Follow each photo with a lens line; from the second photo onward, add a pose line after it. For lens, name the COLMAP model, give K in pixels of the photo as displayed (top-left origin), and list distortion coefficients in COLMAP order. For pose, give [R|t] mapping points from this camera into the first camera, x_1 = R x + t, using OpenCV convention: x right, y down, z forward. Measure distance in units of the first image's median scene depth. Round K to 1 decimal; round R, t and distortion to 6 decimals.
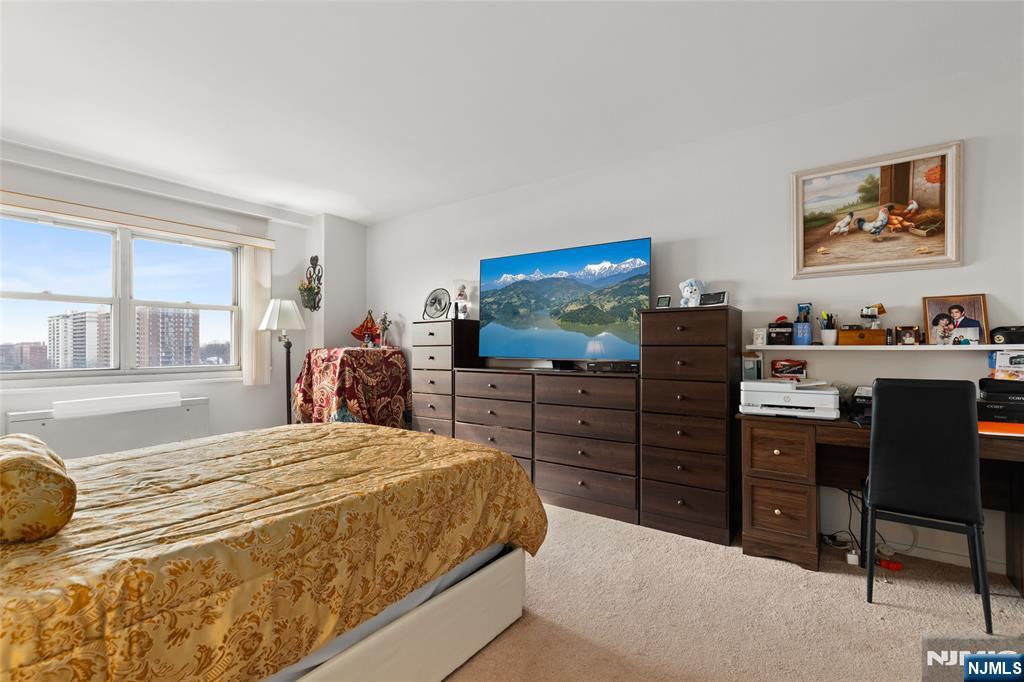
lens RADIAL K [[465.7, 0, 514.3], [0, 465.7, 348.5], [0, 0, 1]] dist [0.009128, -0.000339]
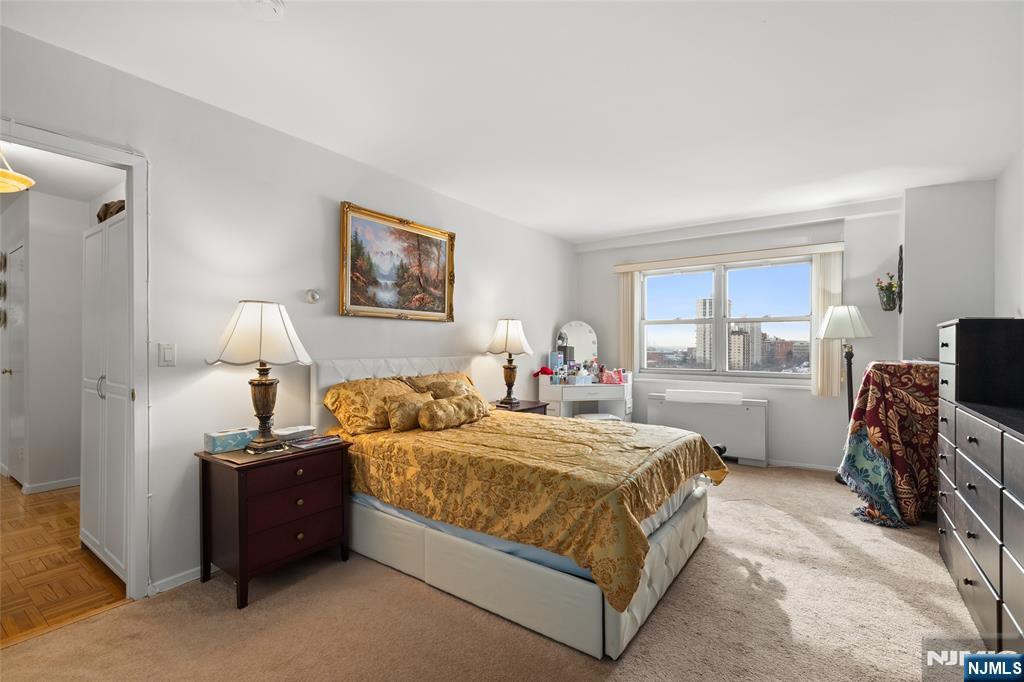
lens RADIAL K [[465.7, 0, 516.3], [0, 465.7, 344.0], [0, 0, 1]] dist [0.009128, -0.000339]
pose [[0.000600, -0.000272, -1.000000, 0.613464], [-0.004460, 0.999990, -0.000275, -0.038575], [0.999990, 0.004460, 0.000599, 0.534479]]
